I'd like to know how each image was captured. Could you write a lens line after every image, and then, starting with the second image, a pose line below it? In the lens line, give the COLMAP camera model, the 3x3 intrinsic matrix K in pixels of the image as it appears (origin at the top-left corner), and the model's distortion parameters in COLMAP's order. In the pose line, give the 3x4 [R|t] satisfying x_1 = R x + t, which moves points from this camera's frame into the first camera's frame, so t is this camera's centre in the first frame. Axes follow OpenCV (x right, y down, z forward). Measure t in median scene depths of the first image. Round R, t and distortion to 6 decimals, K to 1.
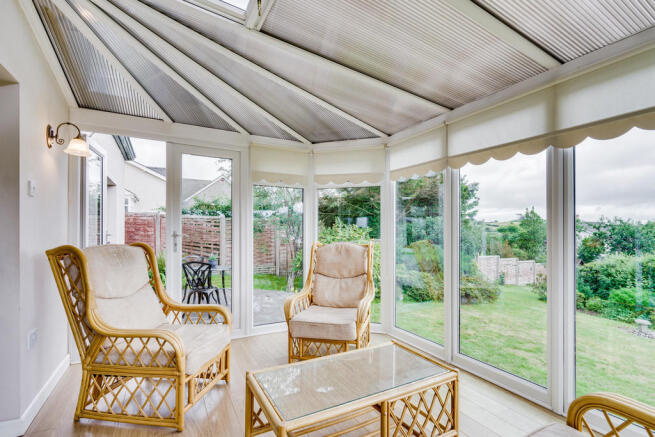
lens RADIAL K [[305.8, 0, 328.6], [0, 305.8, 231.7], [0, 0, 1]] dist [-0.000151, -0.000059]
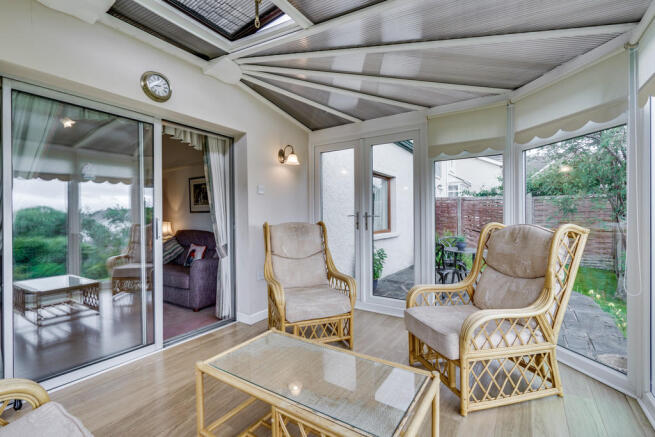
lens RADIAL K [[300.9, 0, 327.5], [0, 300.9, 218.5], [0, 0, 1]] dist [0.001066, 0.000093]
pose [[0.469210, 0.003070, -0.883081, 0.288504], [0.009742, 0.999915, 0.008653, 0.006102], [0.883033, -0.012663, 0.469140, 0.204979]]
